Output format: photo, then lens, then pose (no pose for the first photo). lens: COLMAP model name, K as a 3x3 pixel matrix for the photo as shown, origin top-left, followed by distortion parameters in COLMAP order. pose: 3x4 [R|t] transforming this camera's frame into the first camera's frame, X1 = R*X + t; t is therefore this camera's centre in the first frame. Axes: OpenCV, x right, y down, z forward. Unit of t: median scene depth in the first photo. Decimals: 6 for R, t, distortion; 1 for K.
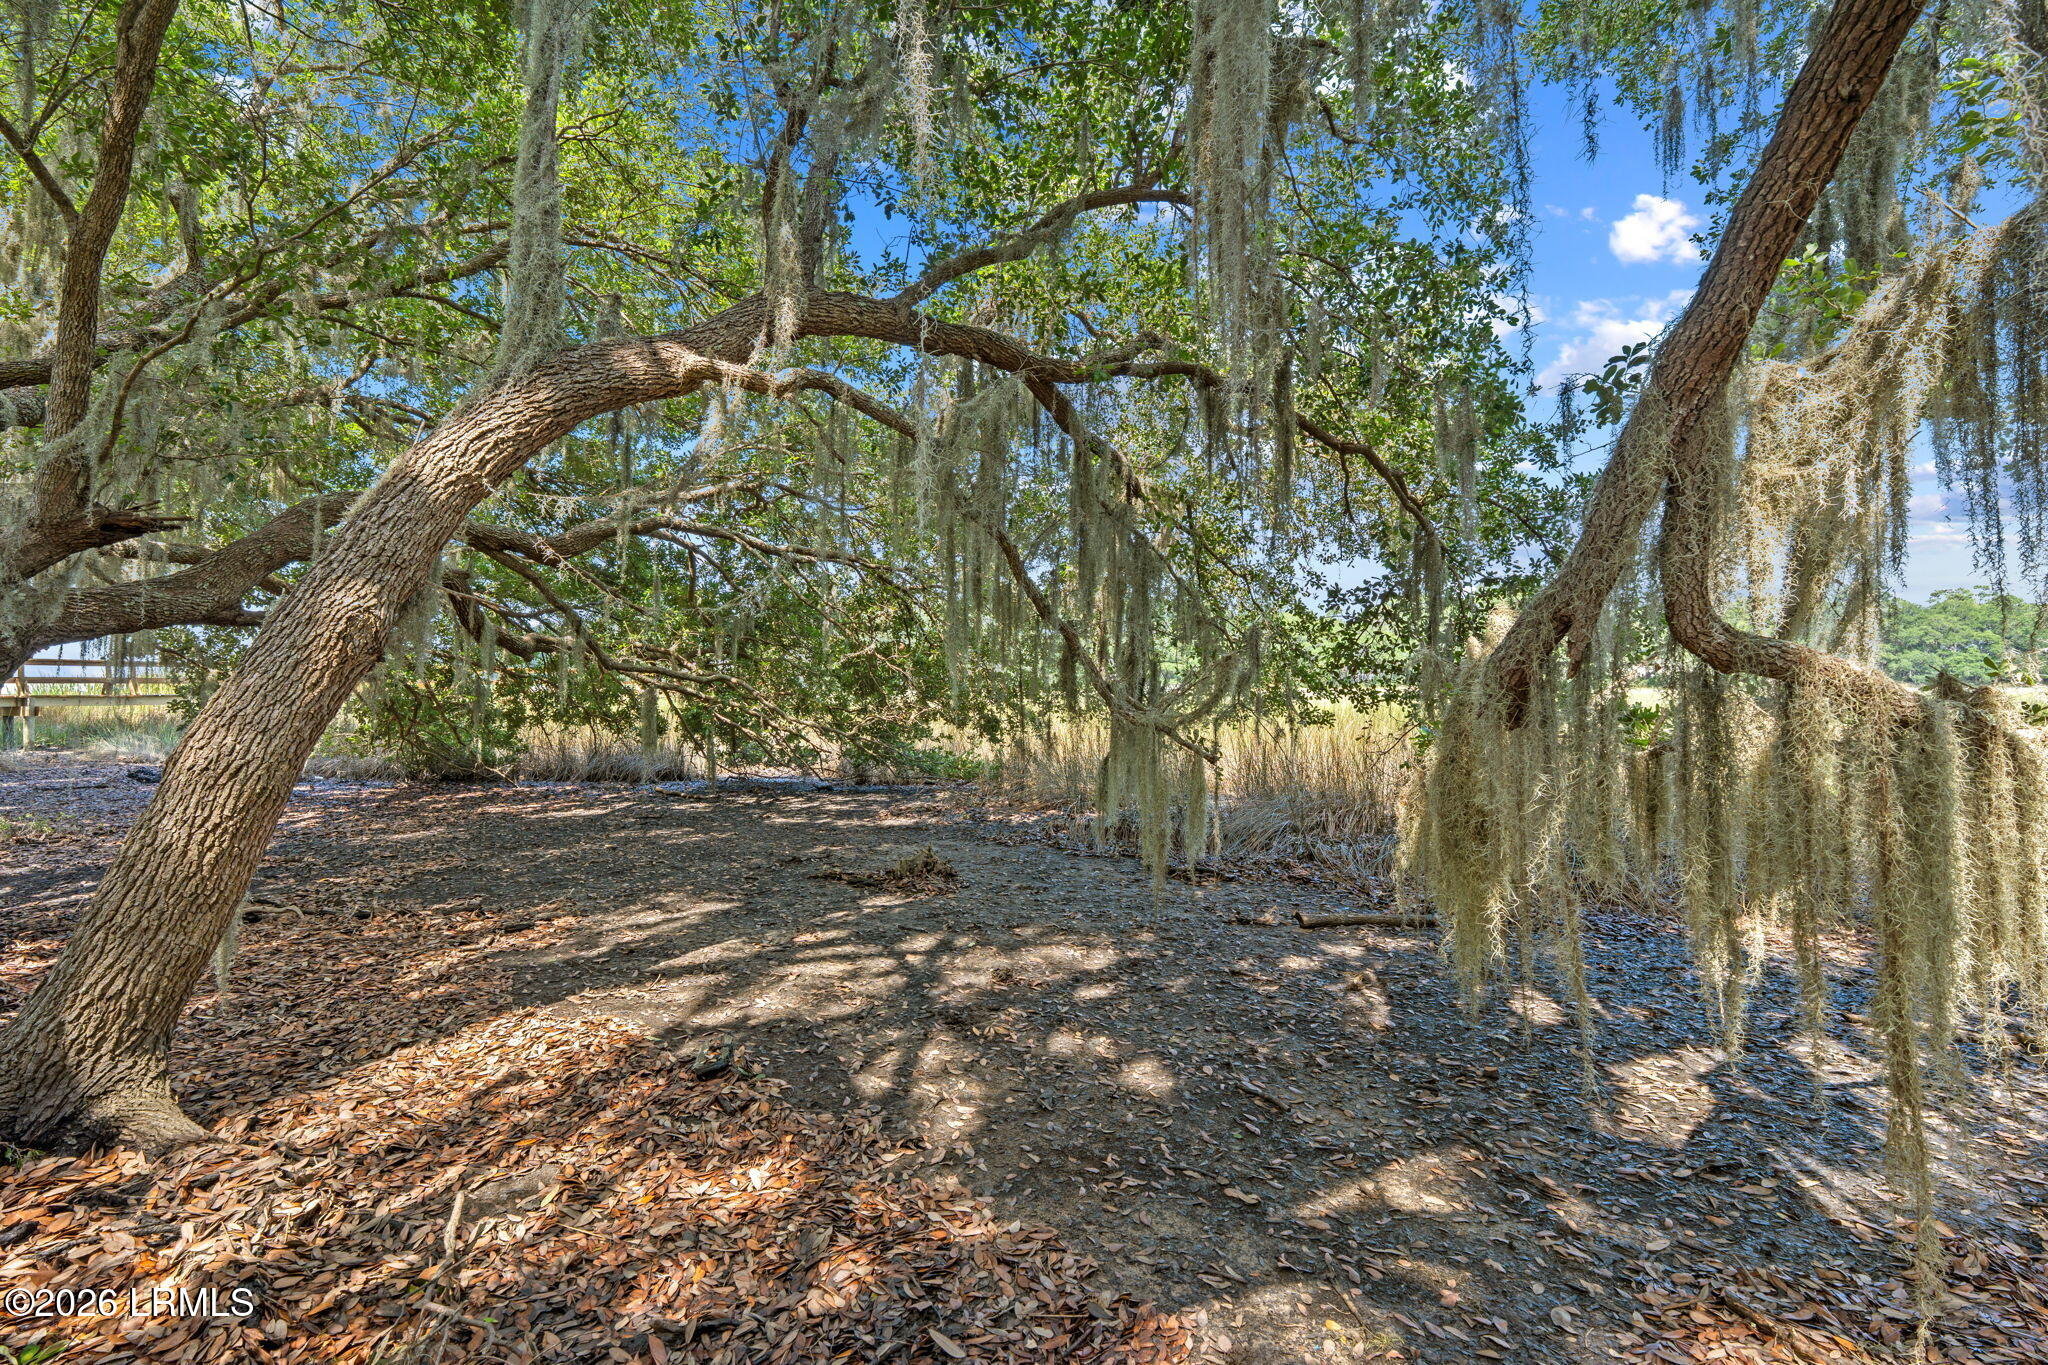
lens RADIAL K [[914.1, 0, 1021.9], [0, 914.1, 673.3], [0, 0, 1]] dist [-0.002918, -0.000331]
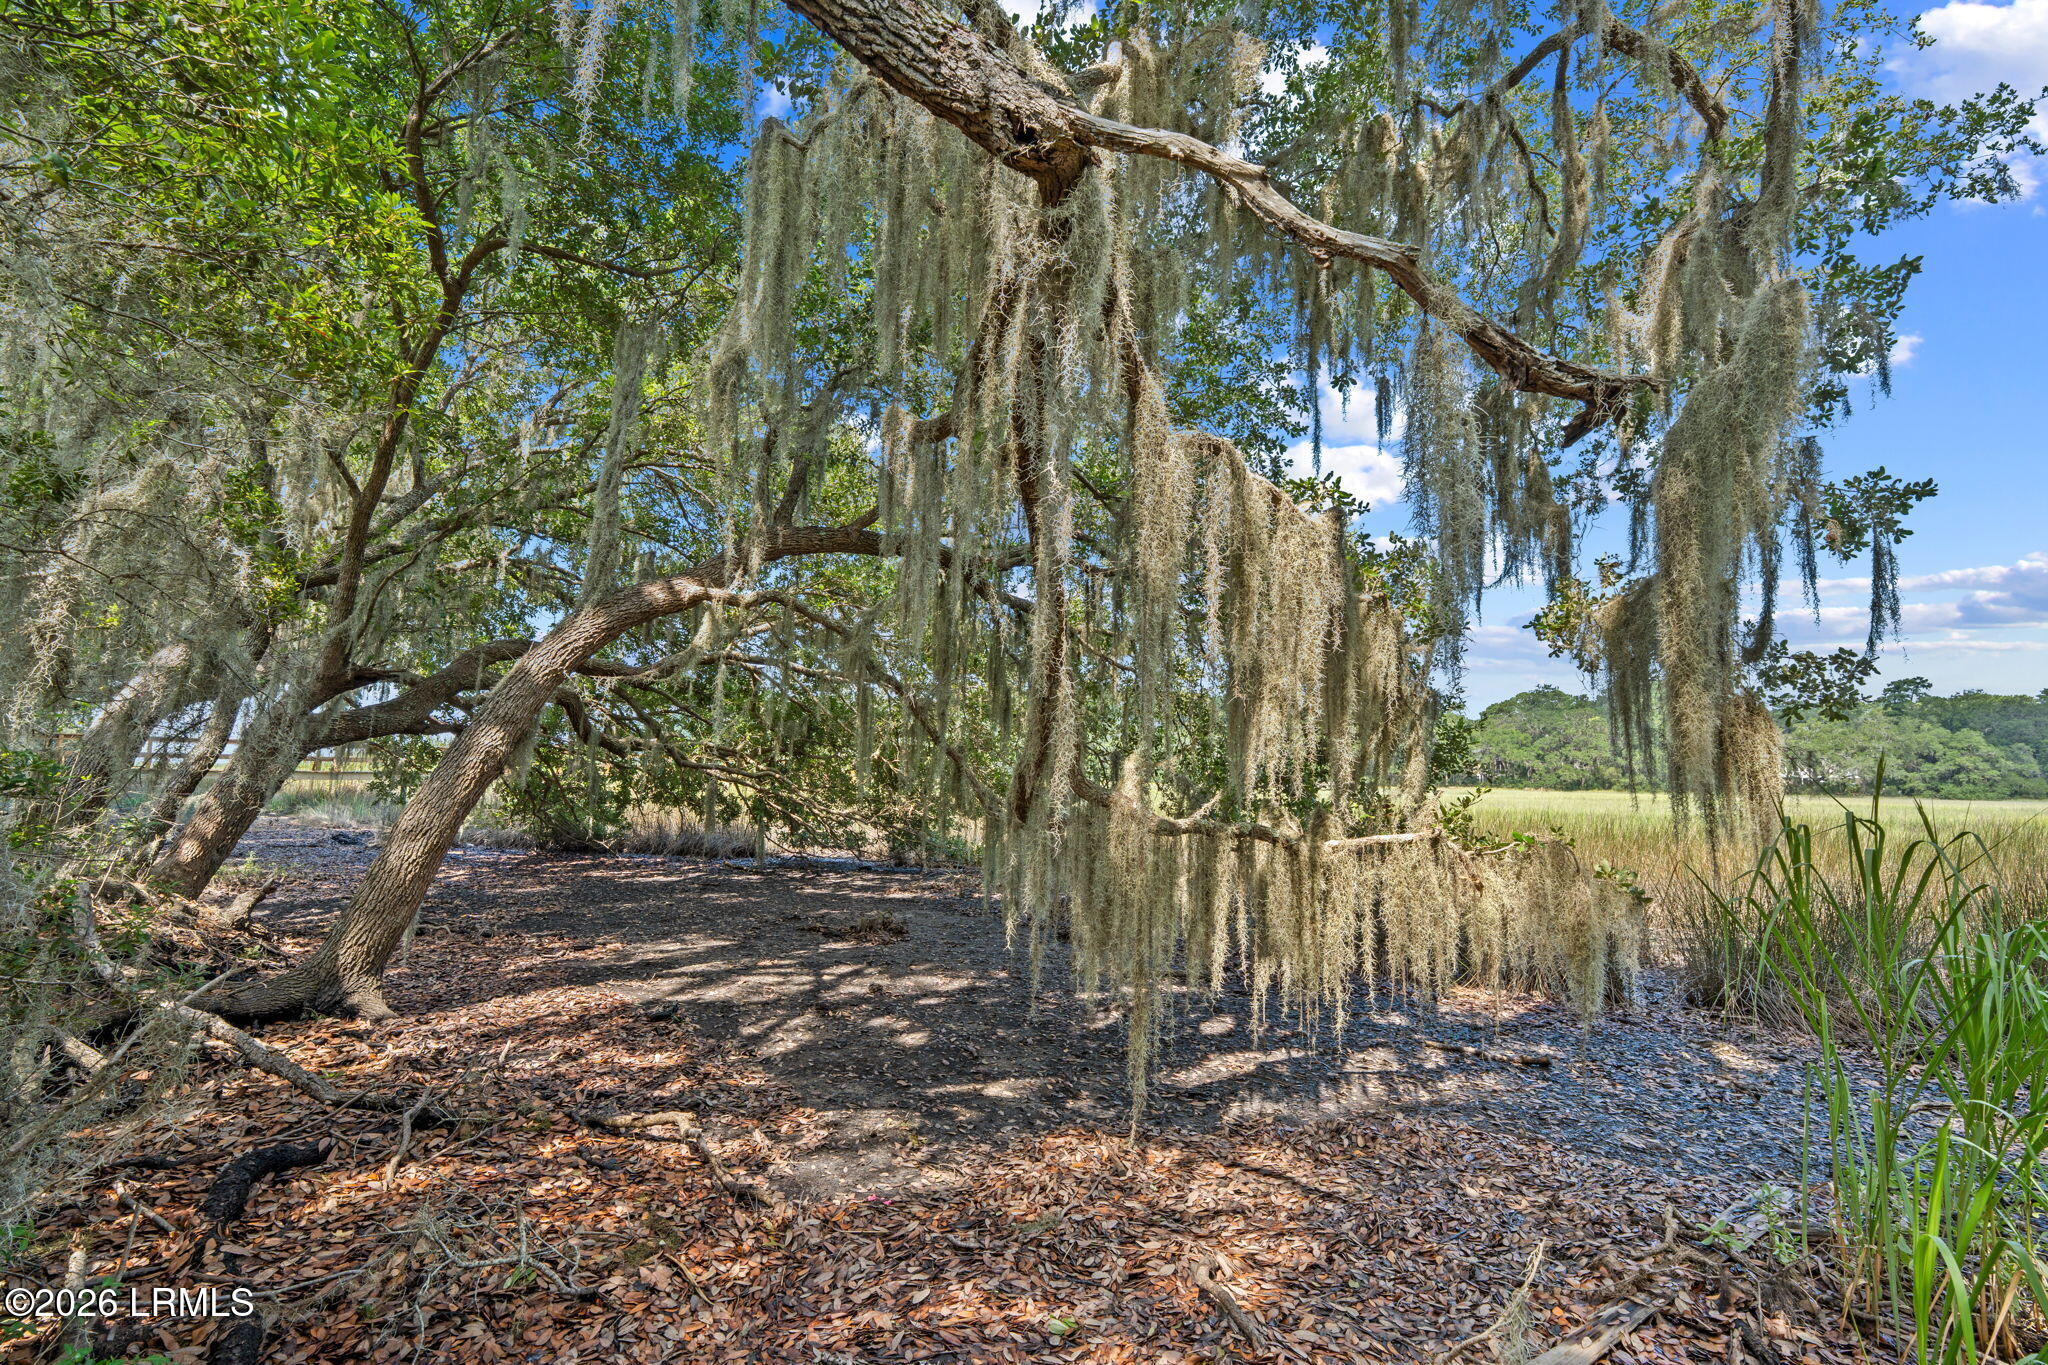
lens RADIAL K [[914.1, 0, 1021.9], [0, 914.1, 673.3], [0, 0, 1]] dist [-0.002918, -0.000331]
pose [[0.992260, 0.009179, -0.123836, 0.303319], [-0.021234, 0.995118, -0.096385, -0.032828], [0.122347, 0.098269, 0.987611, -0.380365]]
